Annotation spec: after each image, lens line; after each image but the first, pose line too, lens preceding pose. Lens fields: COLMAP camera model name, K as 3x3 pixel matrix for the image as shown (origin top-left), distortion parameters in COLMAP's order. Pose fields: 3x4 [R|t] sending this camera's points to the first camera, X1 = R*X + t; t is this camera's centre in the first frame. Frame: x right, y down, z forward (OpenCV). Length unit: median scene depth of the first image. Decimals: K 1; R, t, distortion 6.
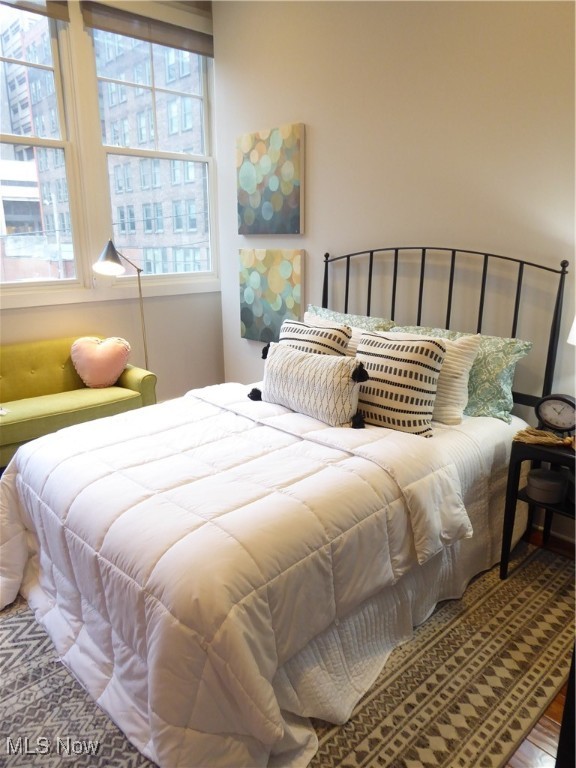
lens RADIAL K [[541.1, 0, 303.7], [0, 541.1, 387.8], [0, 0, 1]] dist [-0.070343, 0.036807]
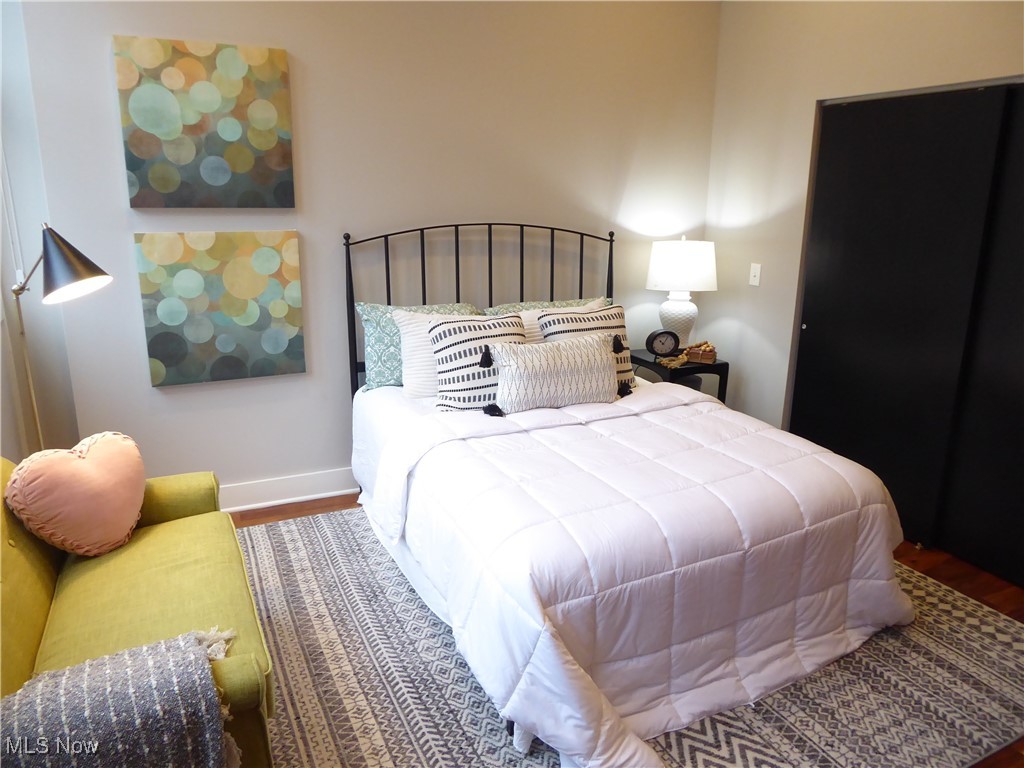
lens RADIAL K [[721.4, 0, 508.2], [0, 721.4, 380.4], [0, 0, 1]] dist [-0.070343, 0.036807]
pose [[0.292567, -0.232188, 0.927628, -0.828388], [0.238753, 0.957087, 0.164260, -0.157558], [-0.925960, 0.173417, 0.335448, 0.469719]]
